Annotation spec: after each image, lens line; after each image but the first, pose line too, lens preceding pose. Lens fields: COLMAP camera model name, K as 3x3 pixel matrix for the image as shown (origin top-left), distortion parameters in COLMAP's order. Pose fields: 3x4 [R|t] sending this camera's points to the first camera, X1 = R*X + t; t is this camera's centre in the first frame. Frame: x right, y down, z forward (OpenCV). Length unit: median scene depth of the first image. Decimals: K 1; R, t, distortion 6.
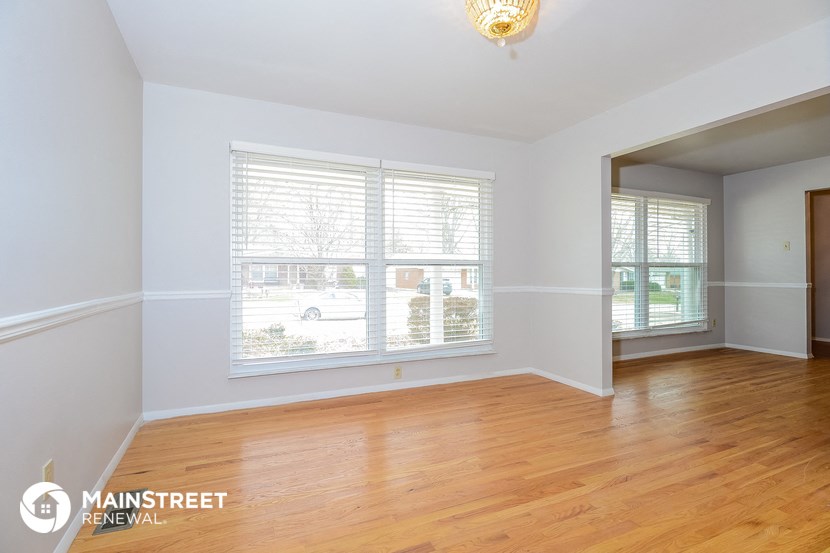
lens RADIAL K [[410.6, 0, 413.3], [0, 410.6, 272.7], [0, 0, 1]] dist [0.001662, -0.000246]
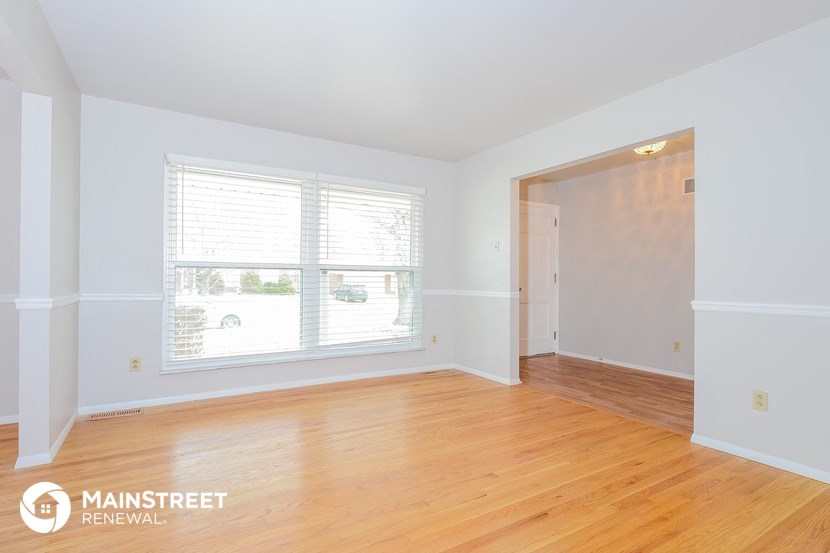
lens RADIAL K [[348.9, 0, 416.2], [0, 348.9, 279.4], [0, 0, 1]] dist [-0.021211, 0.000328]
pose [[0.997834, 0.006315, 0.065476, 0.145224], [-0.006706, 0.999961, 0.005758, -0.000452], [-0.065437, -0.006185, 0.997838, 0.065812]]
